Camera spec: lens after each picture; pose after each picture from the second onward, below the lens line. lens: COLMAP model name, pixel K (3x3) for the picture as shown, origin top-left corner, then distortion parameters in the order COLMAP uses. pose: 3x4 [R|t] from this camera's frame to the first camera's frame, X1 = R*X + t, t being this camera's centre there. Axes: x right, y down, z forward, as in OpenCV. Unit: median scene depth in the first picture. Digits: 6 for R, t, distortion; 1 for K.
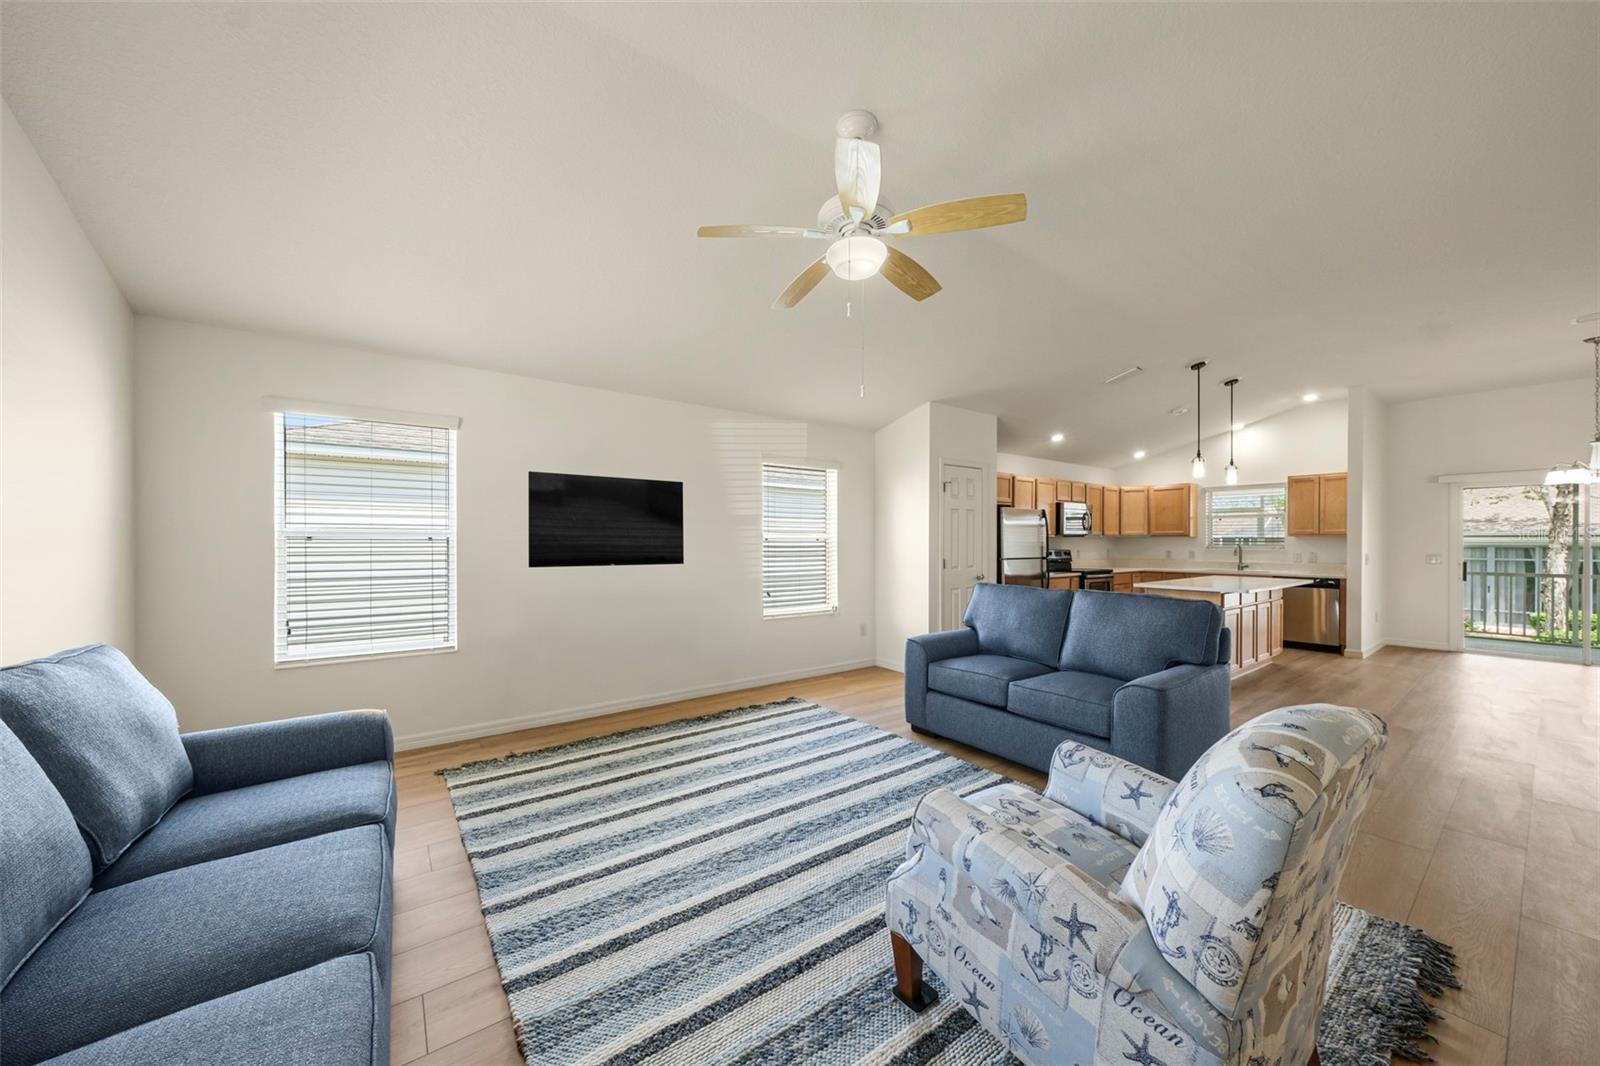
lens RADIAL K [[564.5, 0, 800.7], [0, 564.5, 543.1], [0, 0, 1]] dist [0.000177, -0.000115]
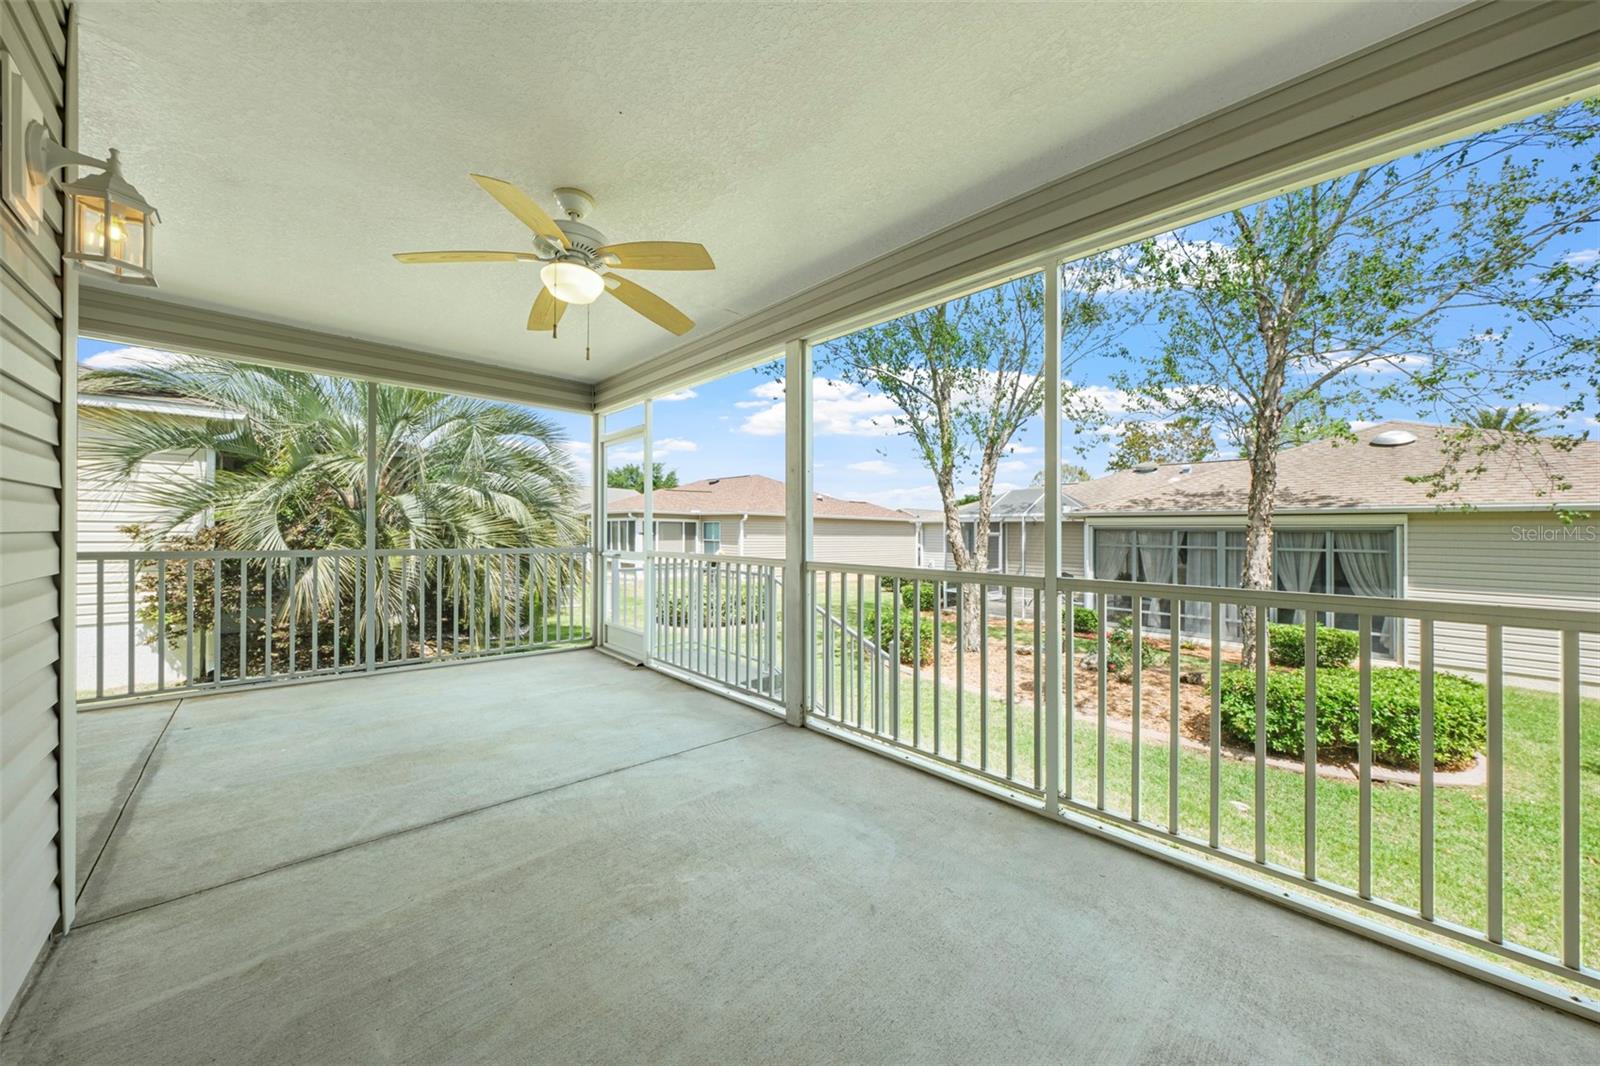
lens RADIAL K [[555.0, 0, 800.0], [0, 555.0, 533.0], [0, 0, 1]] dist [-0.001119, 0.000131]
pose [[0.992835, 0.010407, 0.119037, 1.504428], [-0.009822, 0.999937, -0.005495, 0.042790], [-0.119087, 0.004286, 0.992875, 0.902210]]
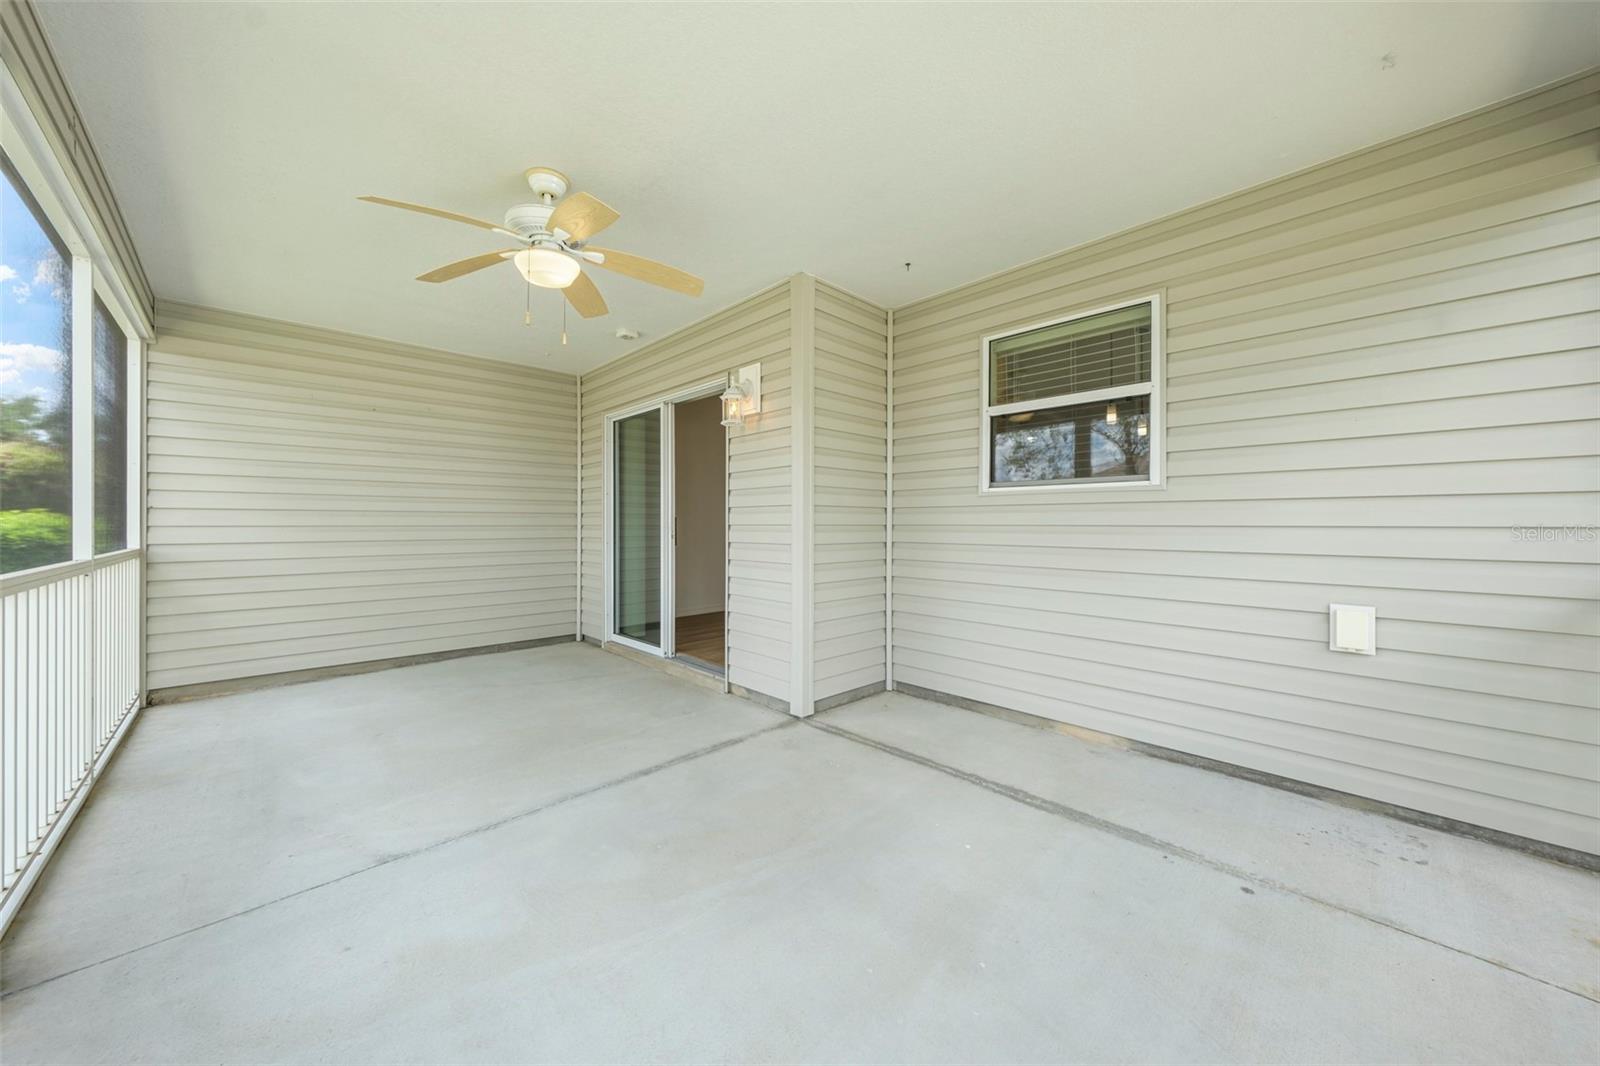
lens RADIAL K [[561.5, 0, 801.4], [0, 561.5, 521.1], [0, 0, 1]] dist [0.000433, -0.000028]
pose [[-0.991802, -0.002818, -0.127756, 1.273618], [-0.003177, 0.999992, 0.002600, 0.039789], [0.127748, 0.002985, -0.991802, 1.702260]]
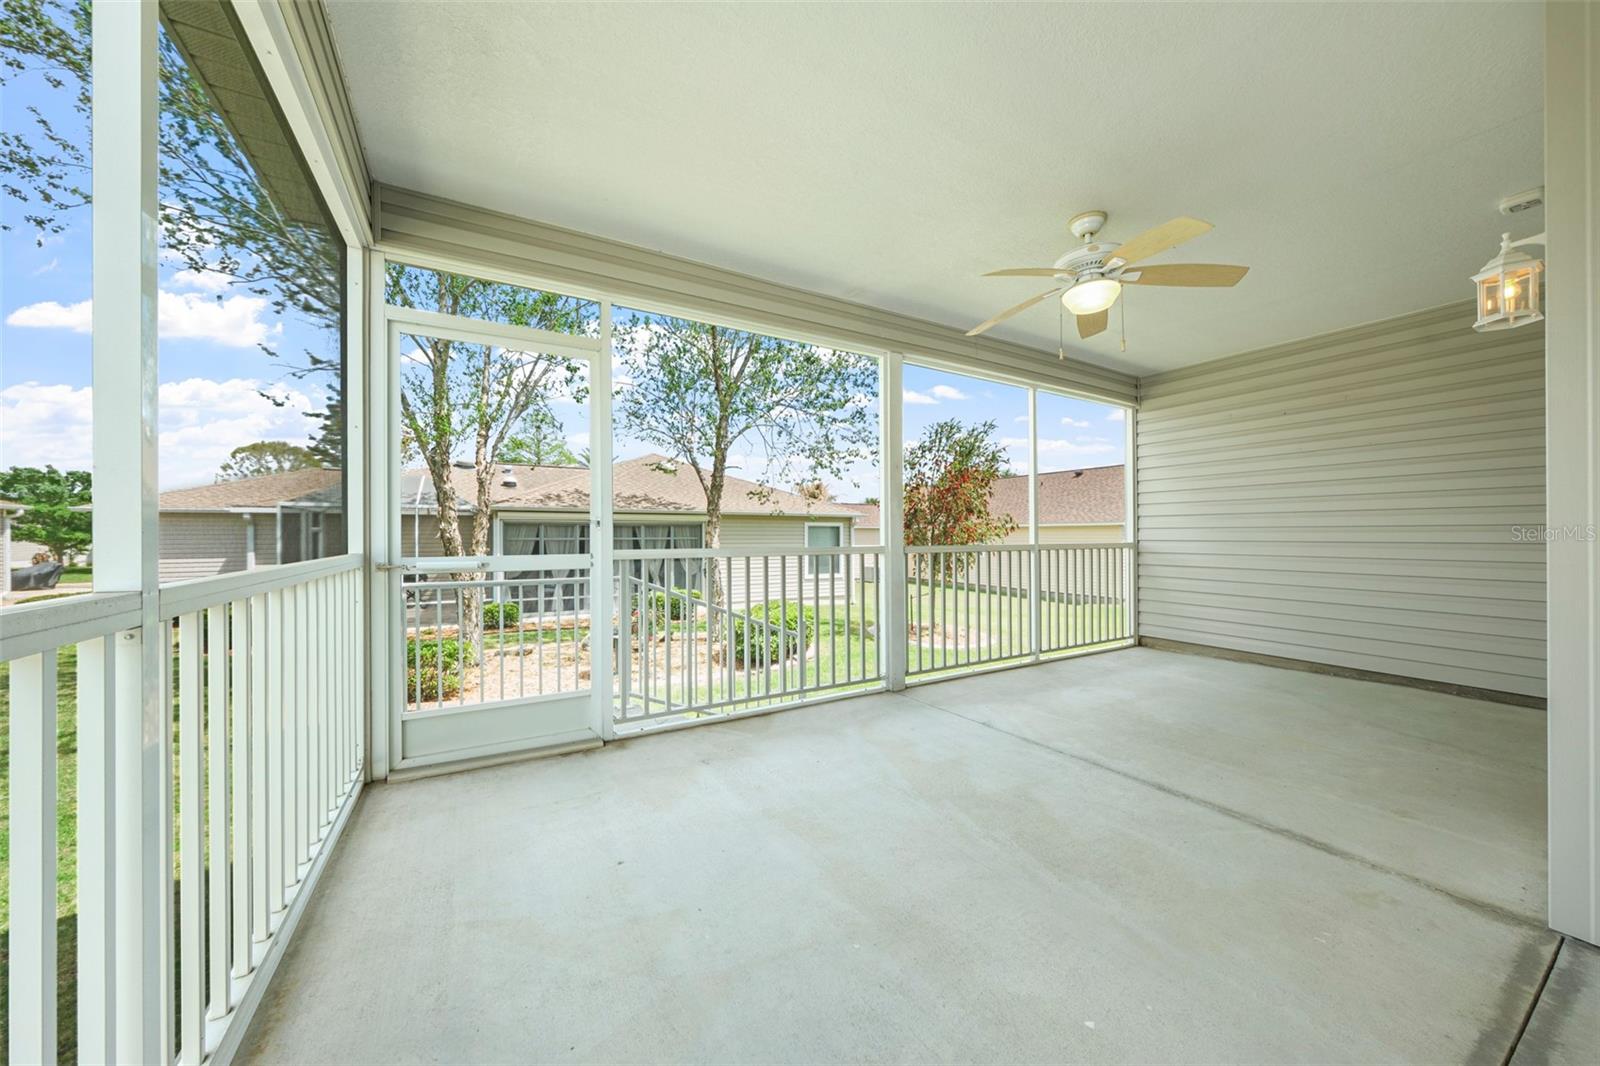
lens RADIAL K [[558.2, 0, 800.0], [0, 558.2, 533.0], [0, 0, 1]] dist [-0.000216, -0.000087]
pose [[0.112317, 0.000130, 0.993672, 0.938974], [0.006717, 0.999977, -0.000890, 0.052959], [-0.993650, 0.006774, 0.112314, 1.479659]]
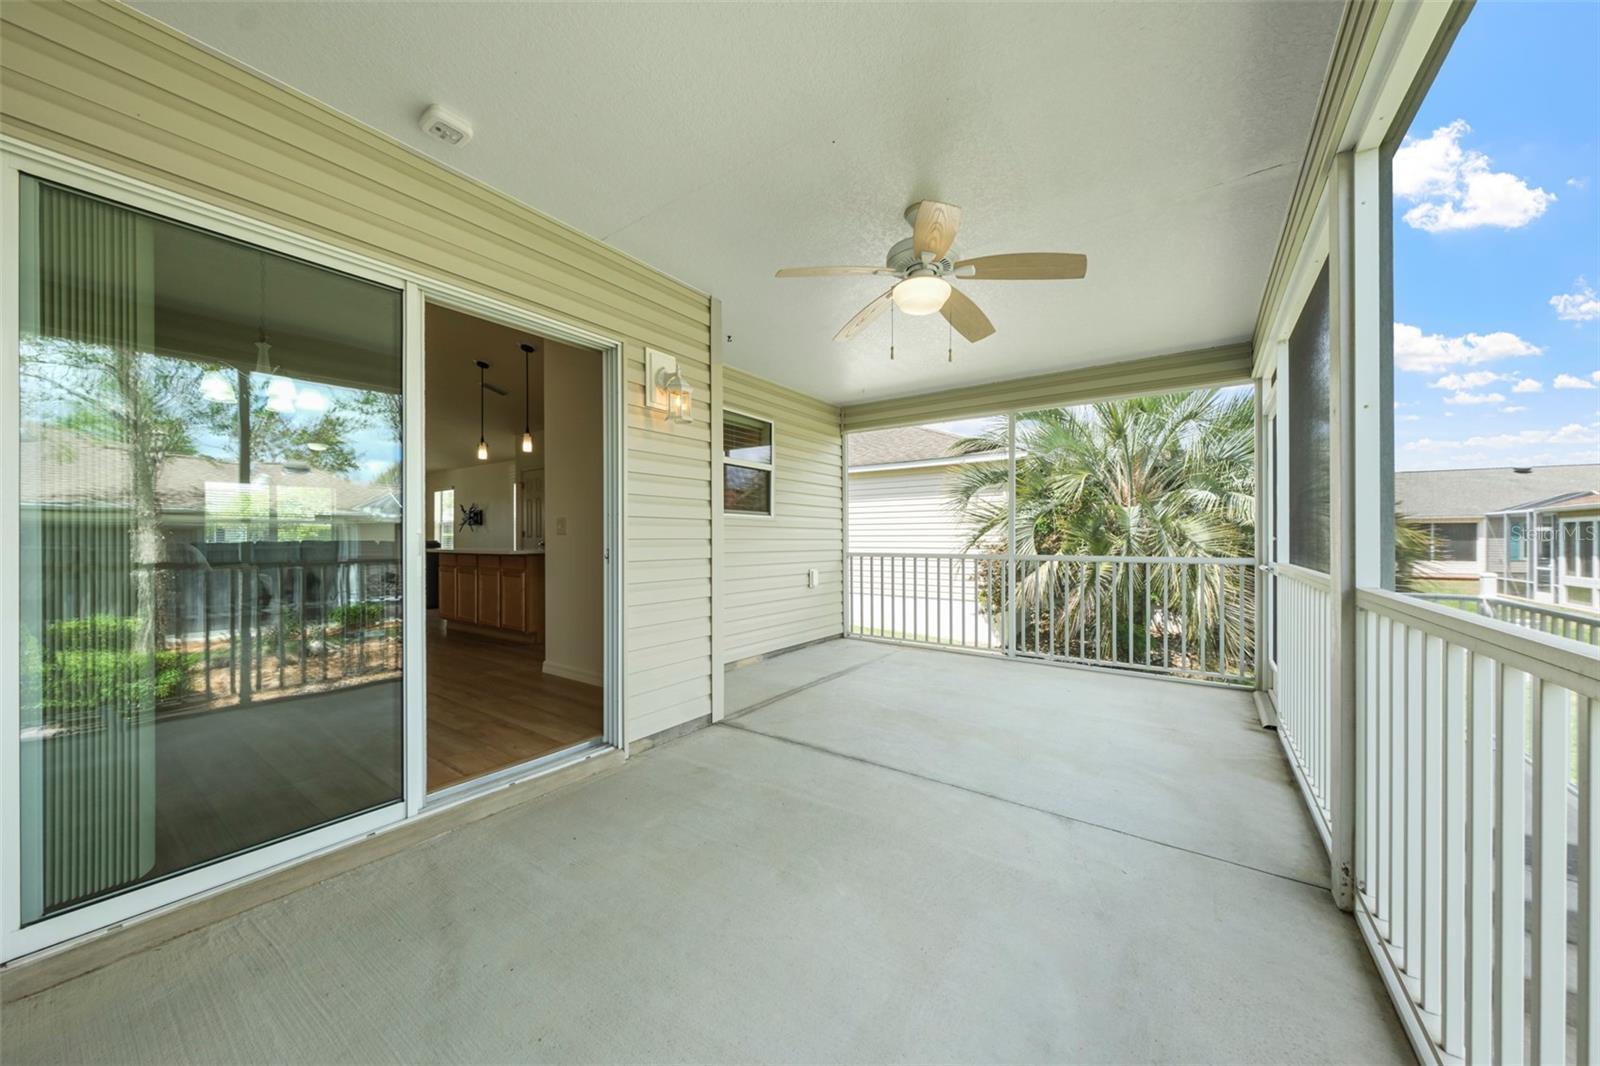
lens RADIAL K [[558.8, 0, 793.4], [0, 558.8, 541.9], [0, 0, 1]] dist [0.000141, -0.000127]
pose [[0.305211, 0.003491, -0.952278, 1.748354], [-0.003710, 0.999990, 0.002477, 0.045750], [0.952278, 0.002777, 0.305221, 1.092030]]
